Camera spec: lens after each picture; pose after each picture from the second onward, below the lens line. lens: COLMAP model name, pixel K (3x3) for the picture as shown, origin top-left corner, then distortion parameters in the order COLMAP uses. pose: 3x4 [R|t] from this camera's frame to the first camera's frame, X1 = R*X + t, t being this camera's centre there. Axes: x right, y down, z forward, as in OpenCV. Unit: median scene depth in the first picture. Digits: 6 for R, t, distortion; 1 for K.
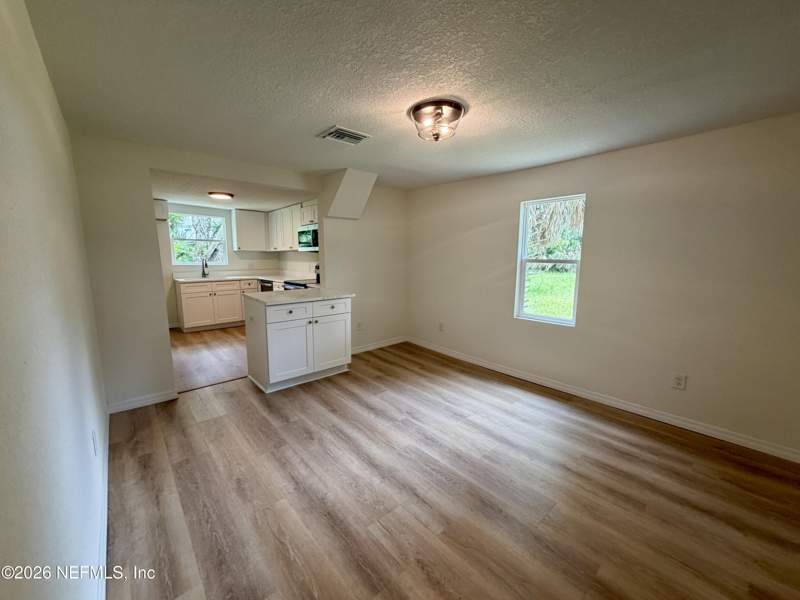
lens RADIAL K [[323.5, 0, 396.2], [0, 323.5, 296.0], [0, 0, 1]] dist [0.000325, -0.000509]
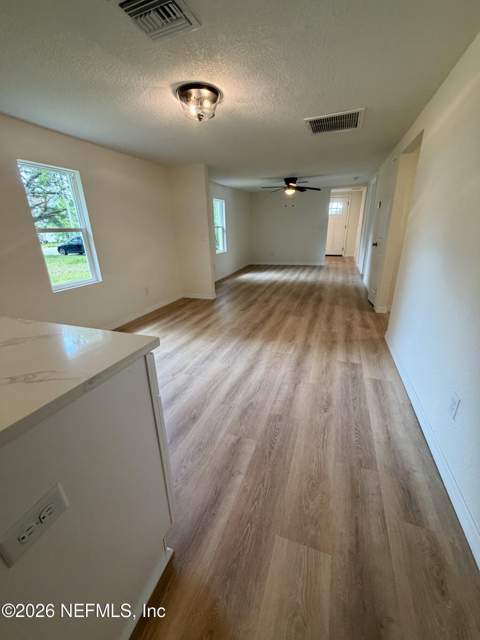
lens RADIAL K [[258.8, 0, 238.3], [0, 258.8, 322.3], [0, 0, 1]] dist [0.000325, -0.000509]
pose [[-0.482730, -0.289872, 0.826405, -0.760371], [0.136109, 0.907335, 0.397765, -0.116440], [-0.865128, 0.304494, -0.398544, 1.153816]]
